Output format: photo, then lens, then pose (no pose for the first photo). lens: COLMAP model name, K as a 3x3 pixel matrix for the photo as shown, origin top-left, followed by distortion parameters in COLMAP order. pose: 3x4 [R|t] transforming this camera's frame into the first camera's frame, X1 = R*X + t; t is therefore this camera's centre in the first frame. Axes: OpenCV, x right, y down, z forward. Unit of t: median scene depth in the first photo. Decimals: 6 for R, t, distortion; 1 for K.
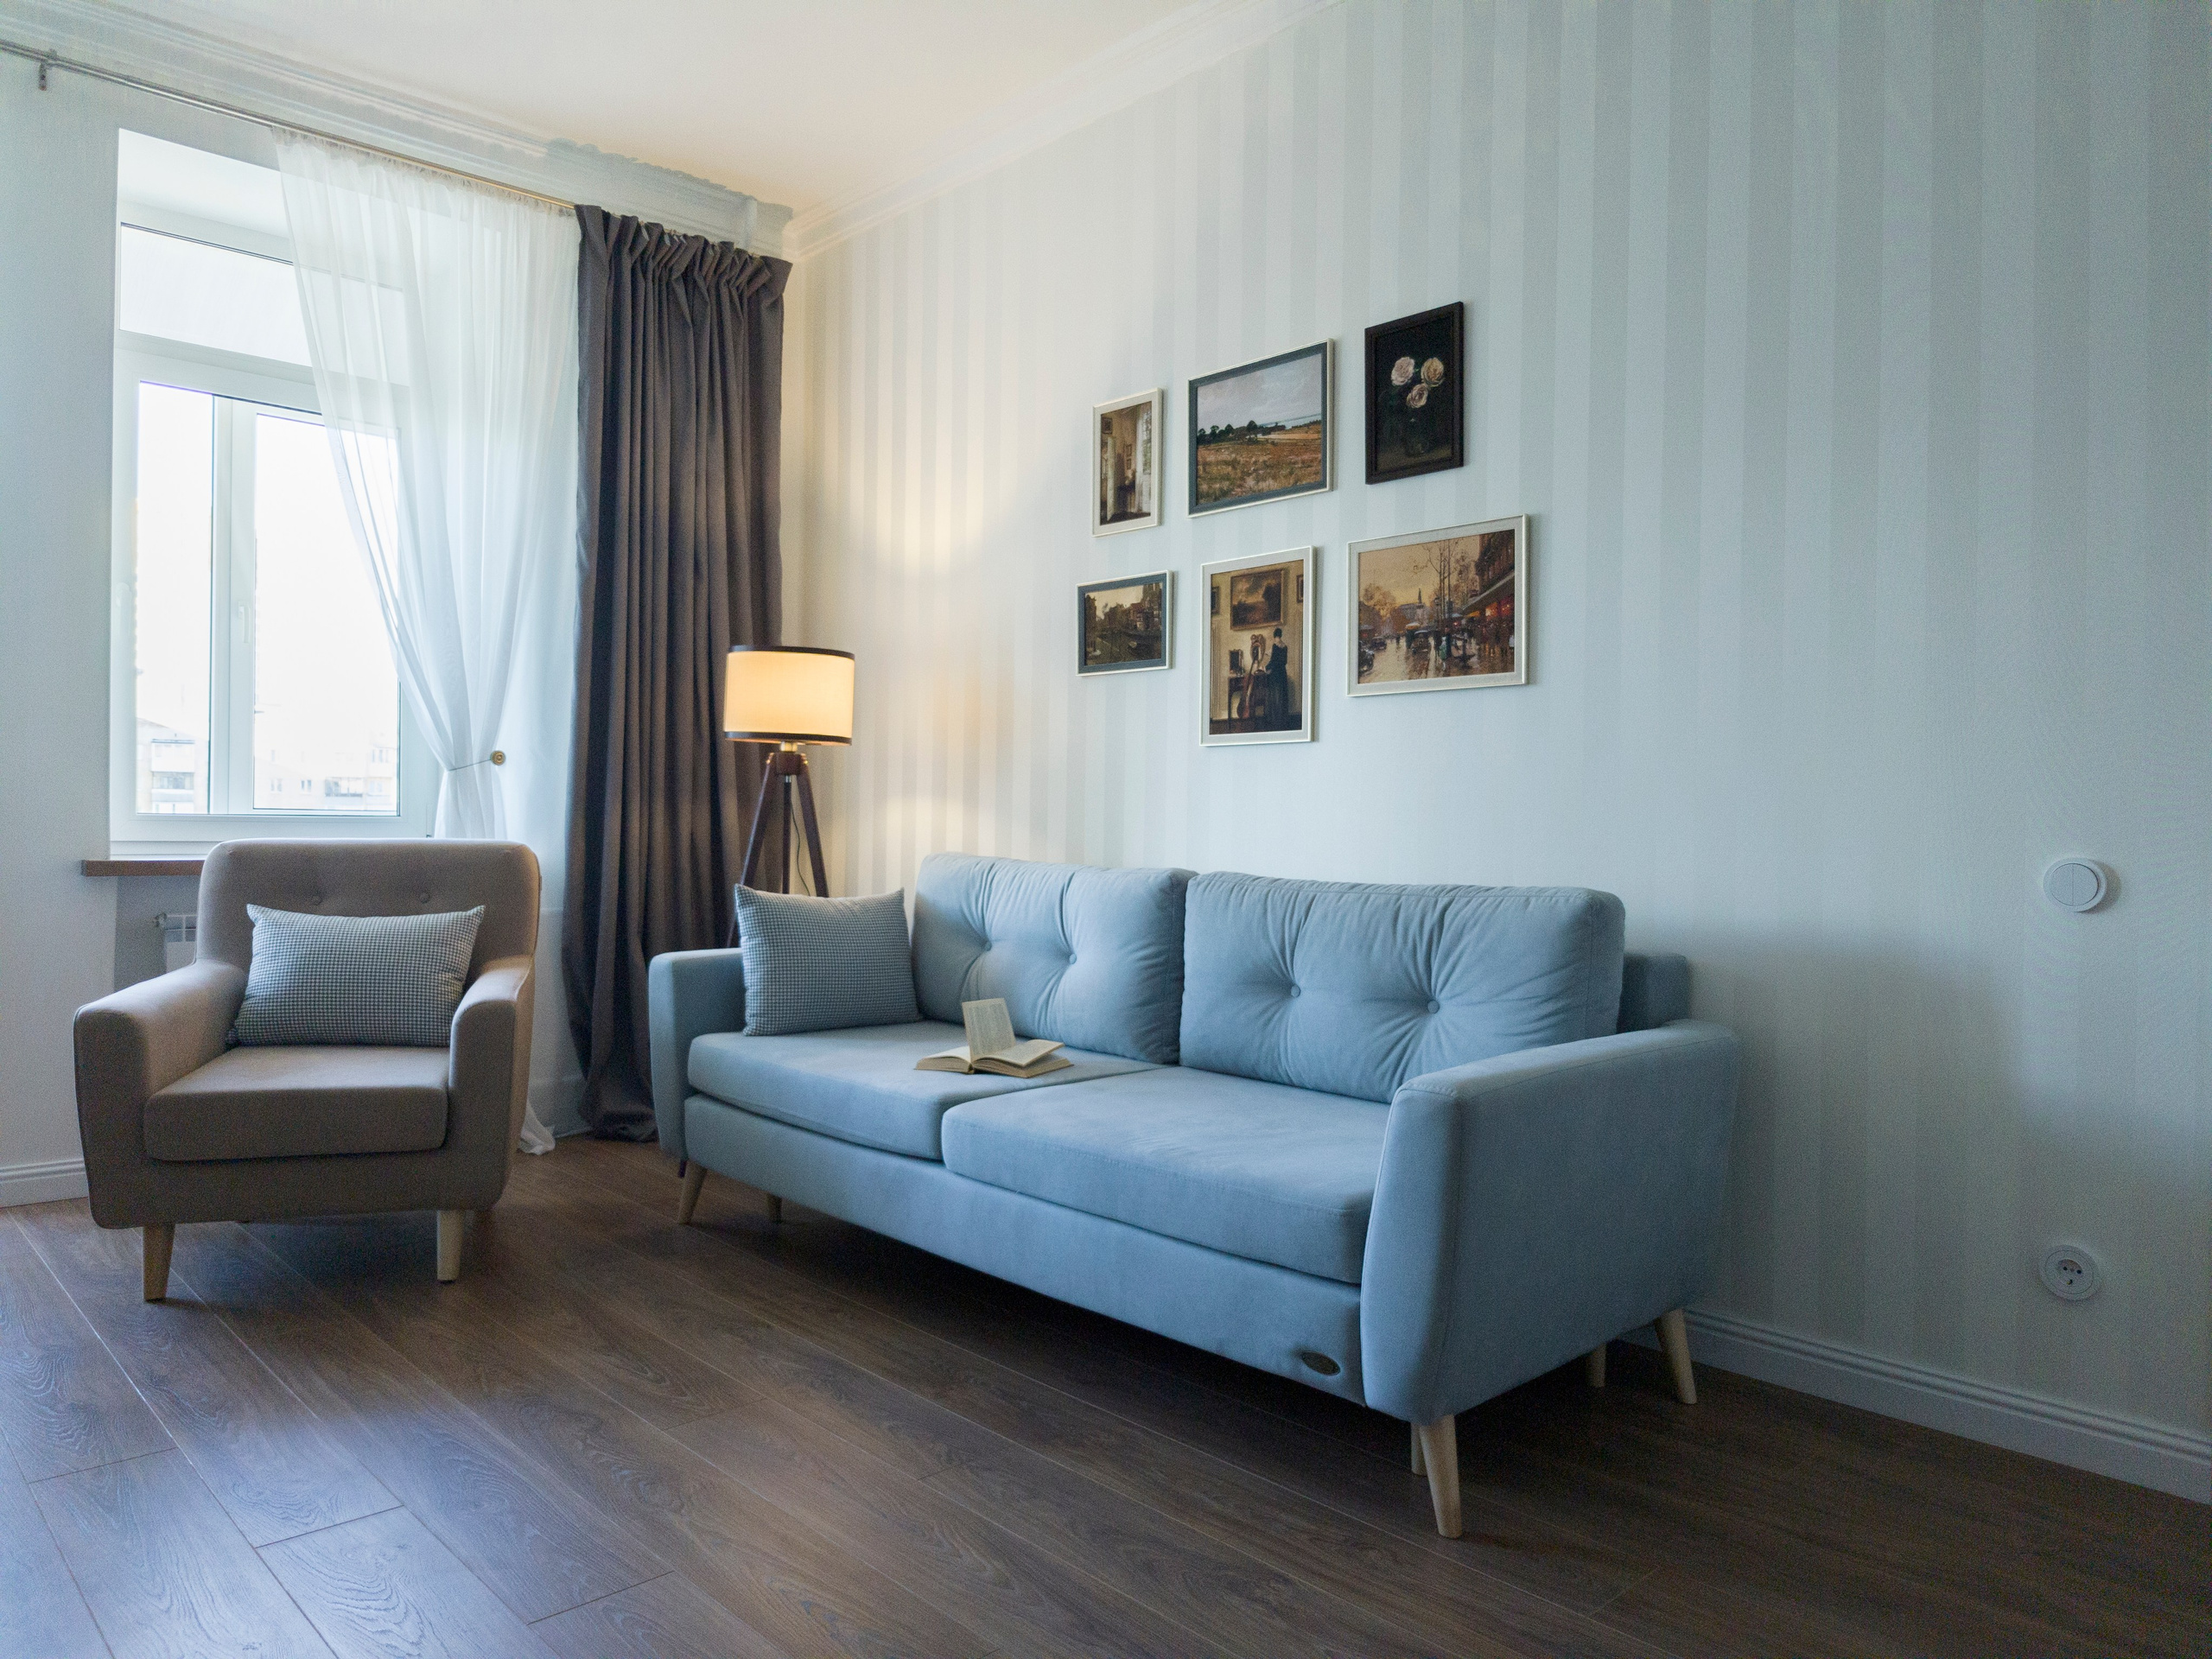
lens RADIAL K [[1556.8, 0, 1119.0], [0, 1556.8, 818.9], [0, 0, 1]] dist [0.031101, -0.007912]
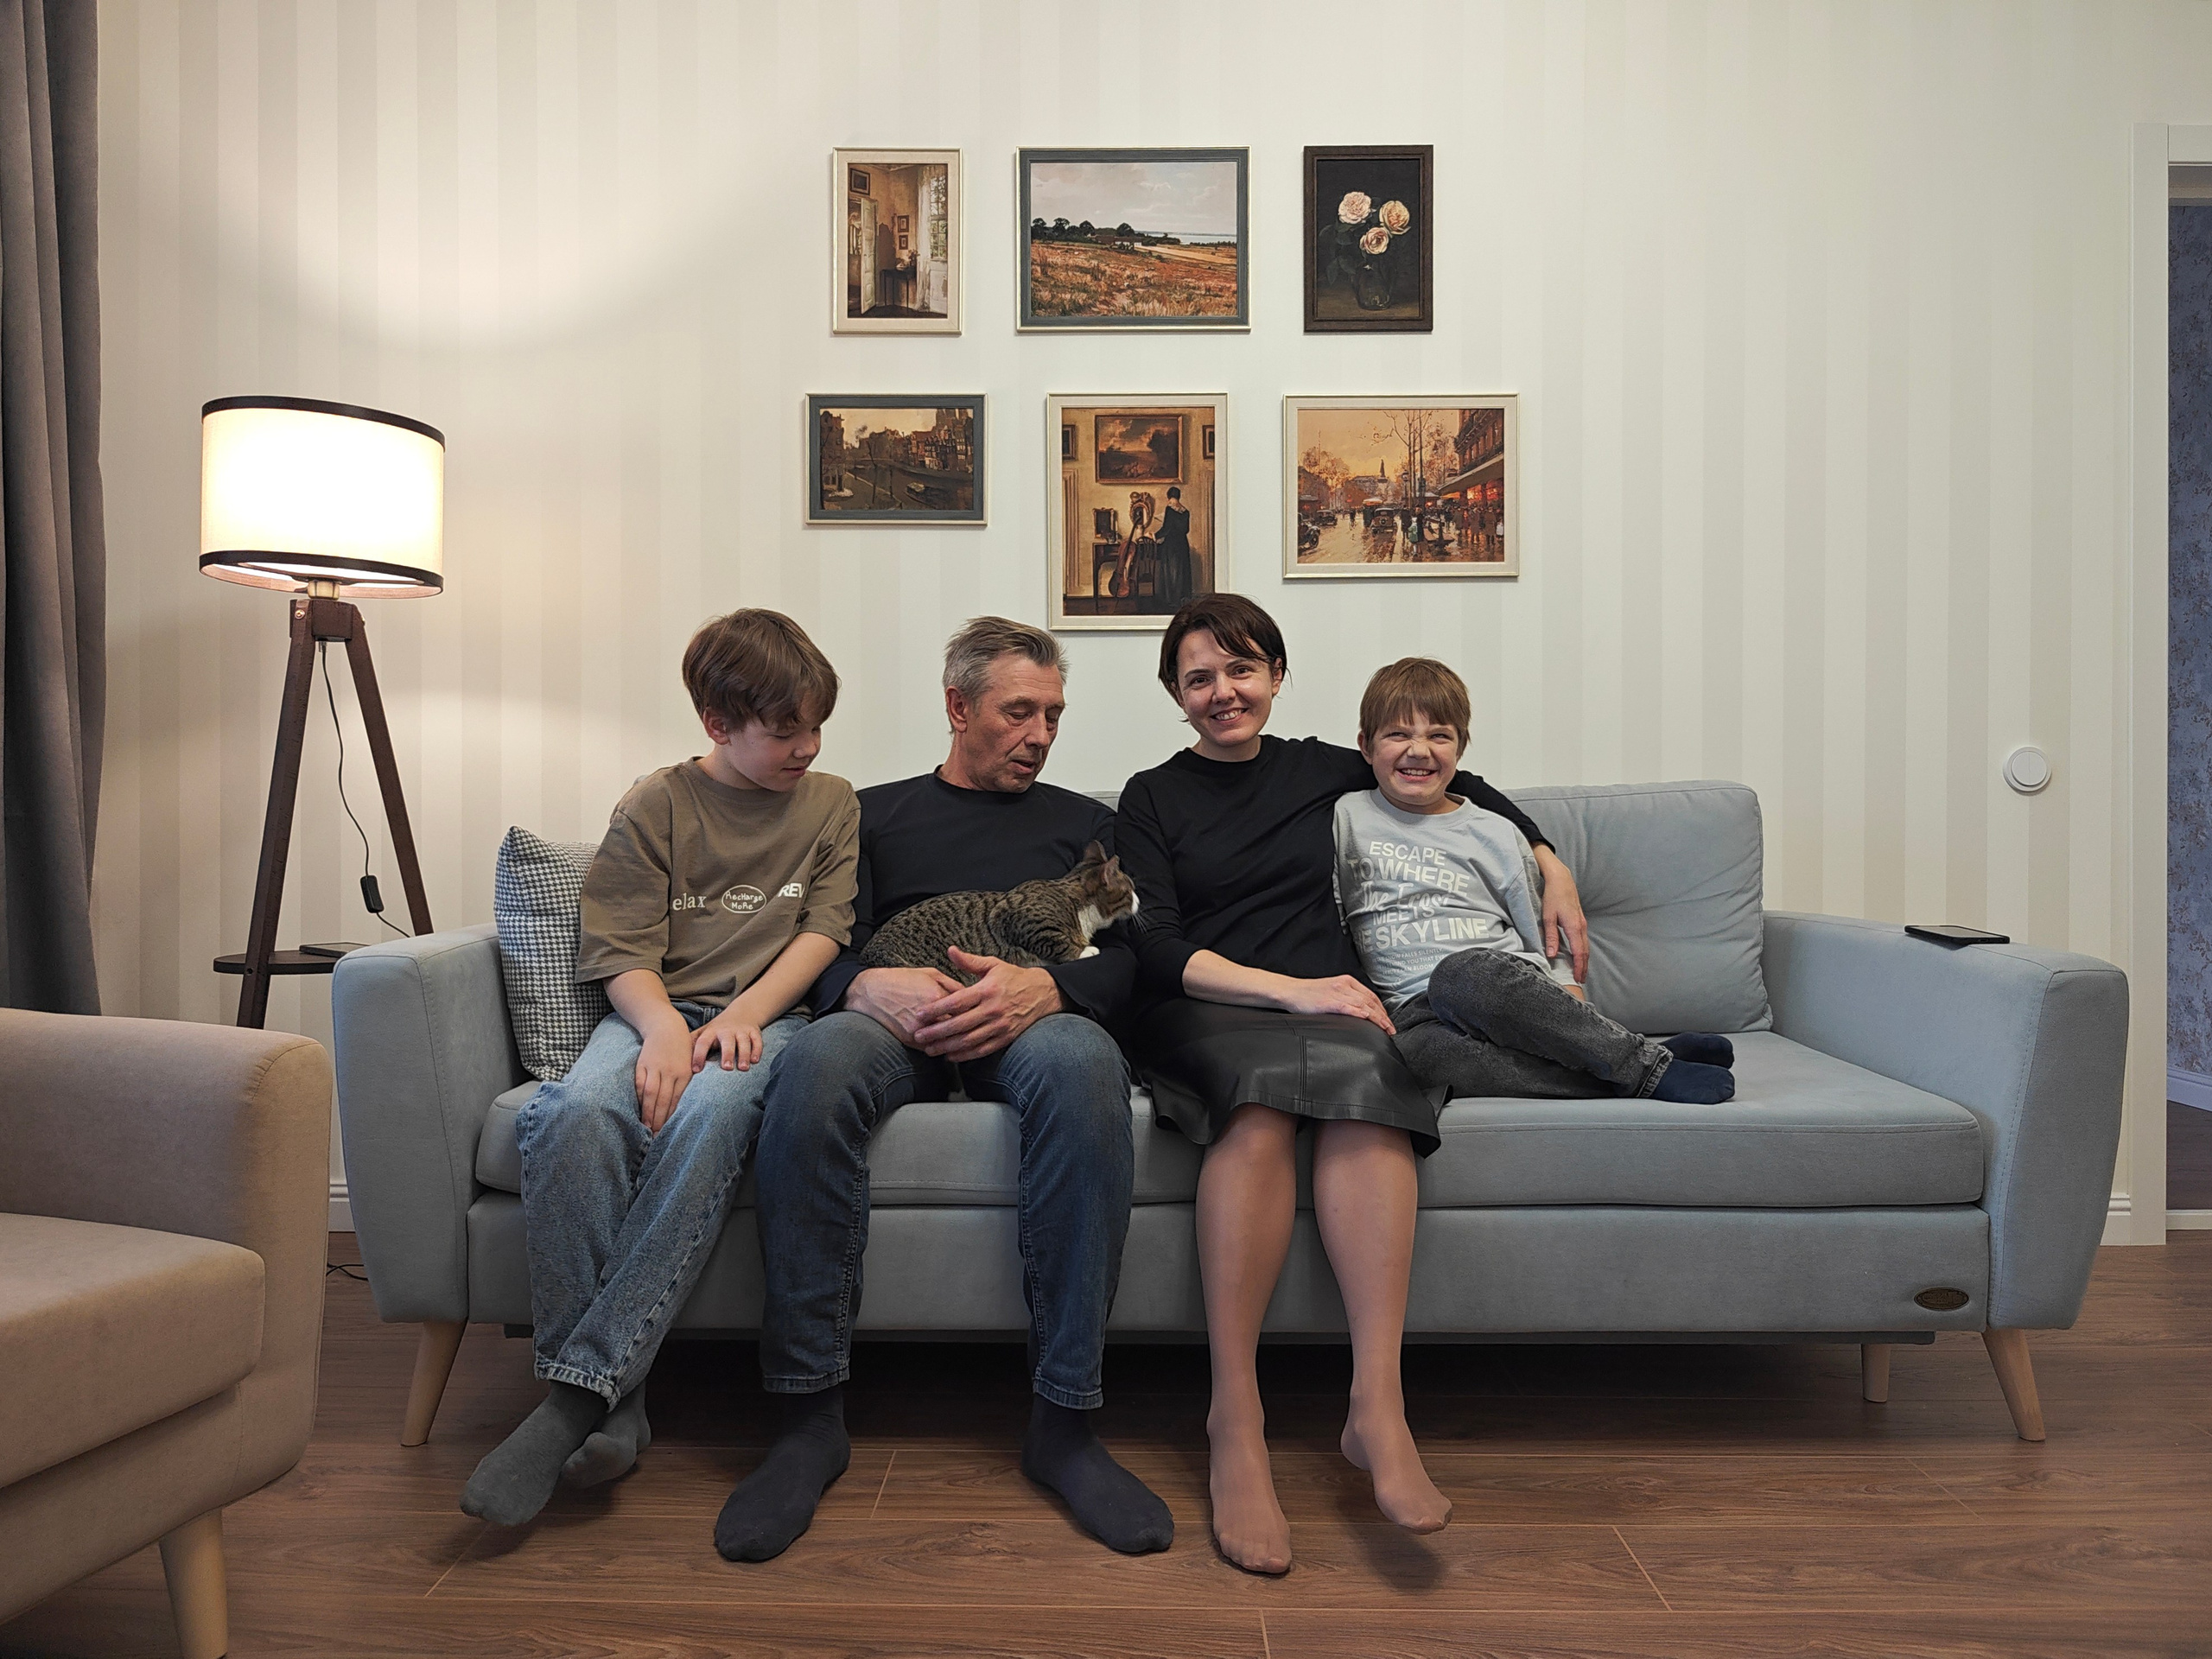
lens RADIAL K [[1556.8, 0, 1109.4], [0, 1556.8, 840.8], [0, 0, 1]] dist [0.031101, -0.007912]
pose [[0.690640, -0.000101, 0.723198, -0.507896], [0.005108, 0.999976, -0.004738, 0.065274], [-0.723180, 0.006967, 0.690624, 0.464416]]
